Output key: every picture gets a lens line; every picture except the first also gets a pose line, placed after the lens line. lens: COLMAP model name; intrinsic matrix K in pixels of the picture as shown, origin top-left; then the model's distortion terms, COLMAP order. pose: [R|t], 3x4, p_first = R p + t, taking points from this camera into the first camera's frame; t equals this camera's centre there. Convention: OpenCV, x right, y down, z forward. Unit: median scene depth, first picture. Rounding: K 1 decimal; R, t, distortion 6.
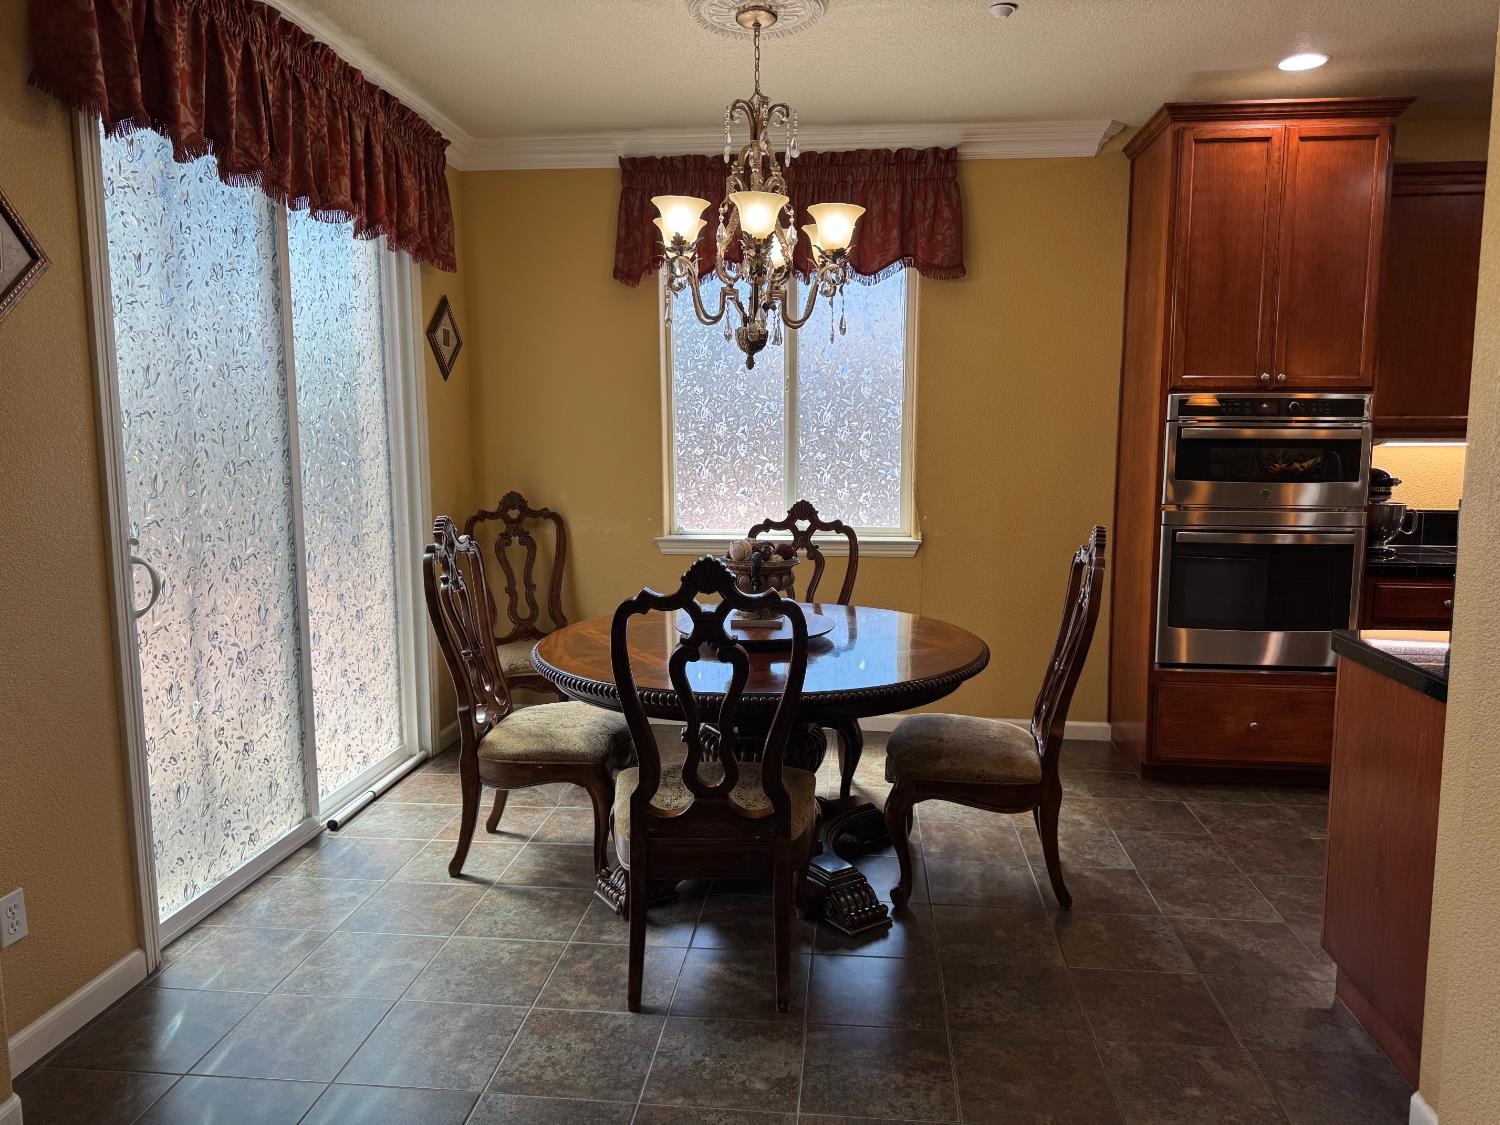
lens RADIAL K [[1060.4, 0, 753.6], [0, 1060.4, 571.8], [0, 0, 1]] dist [0.146919, -0.234232]
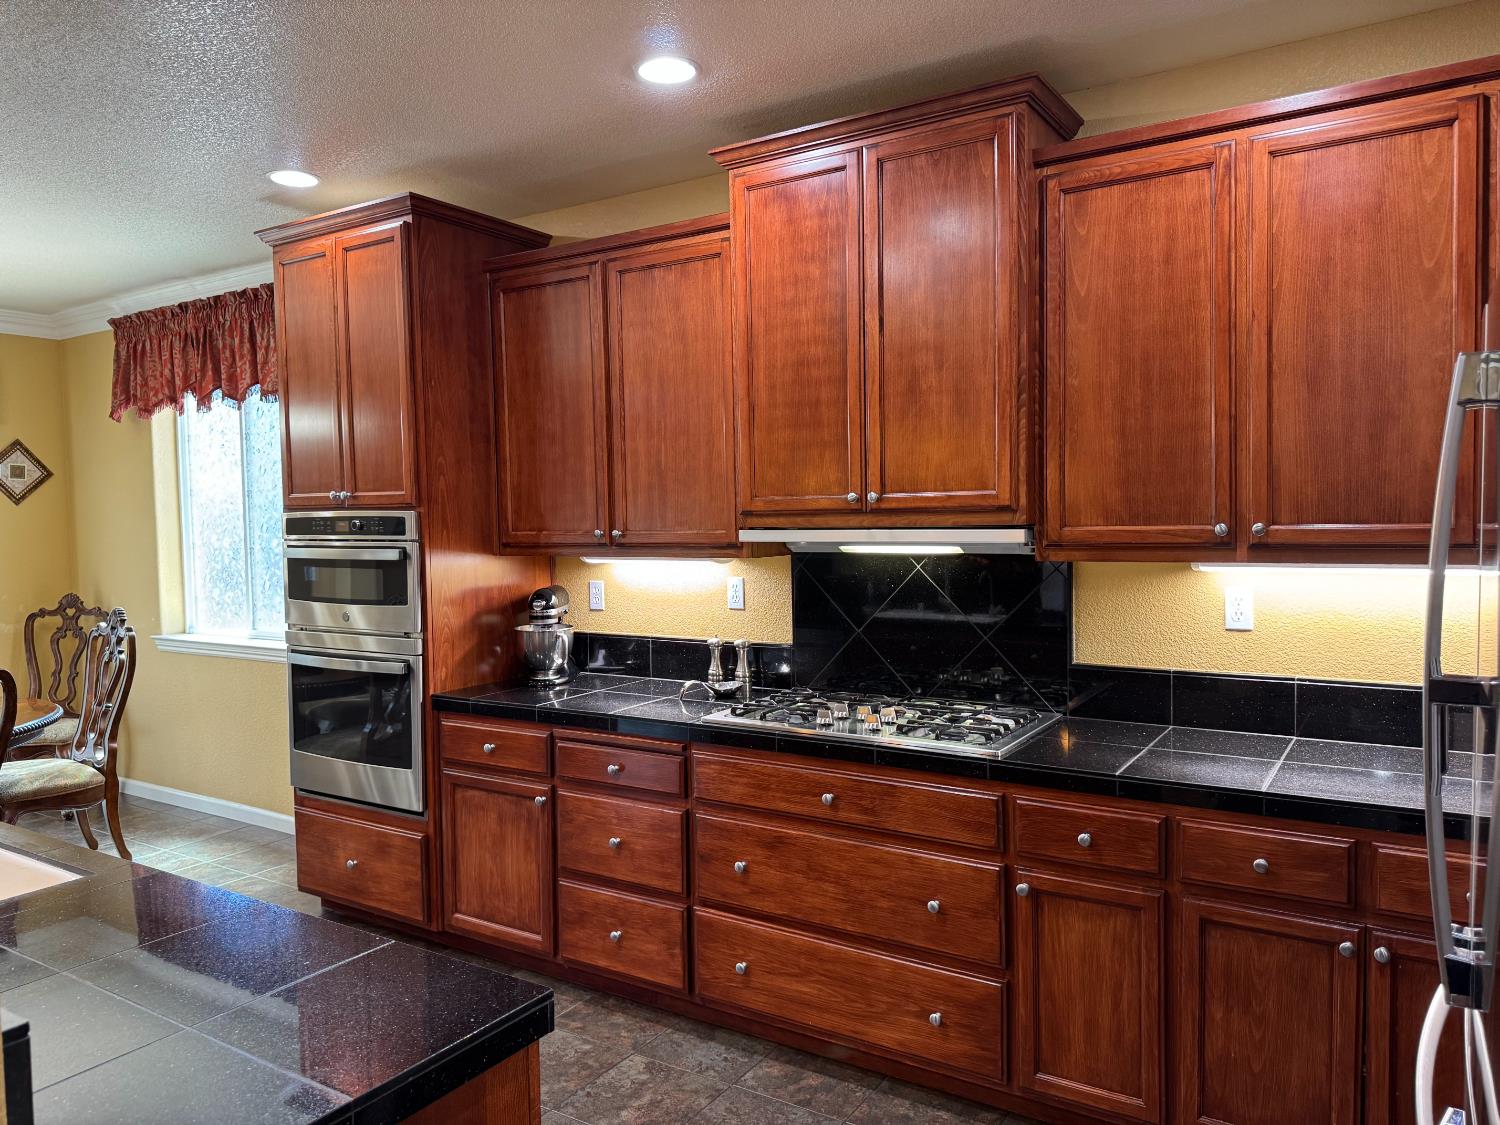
lens RADIAL K [[1060.4, 0, 753.6], [0, 1060.4, 571.8], [0, 0, 1]] dist [0.146919, -0.234232]
pose [[0.892876, 0.012391, -0.450131, 1.082699], [-0.049104, 0.996339, -0.069977, -0.055616], [0.447617, 0.084584, 0.890216, 0.276987]]
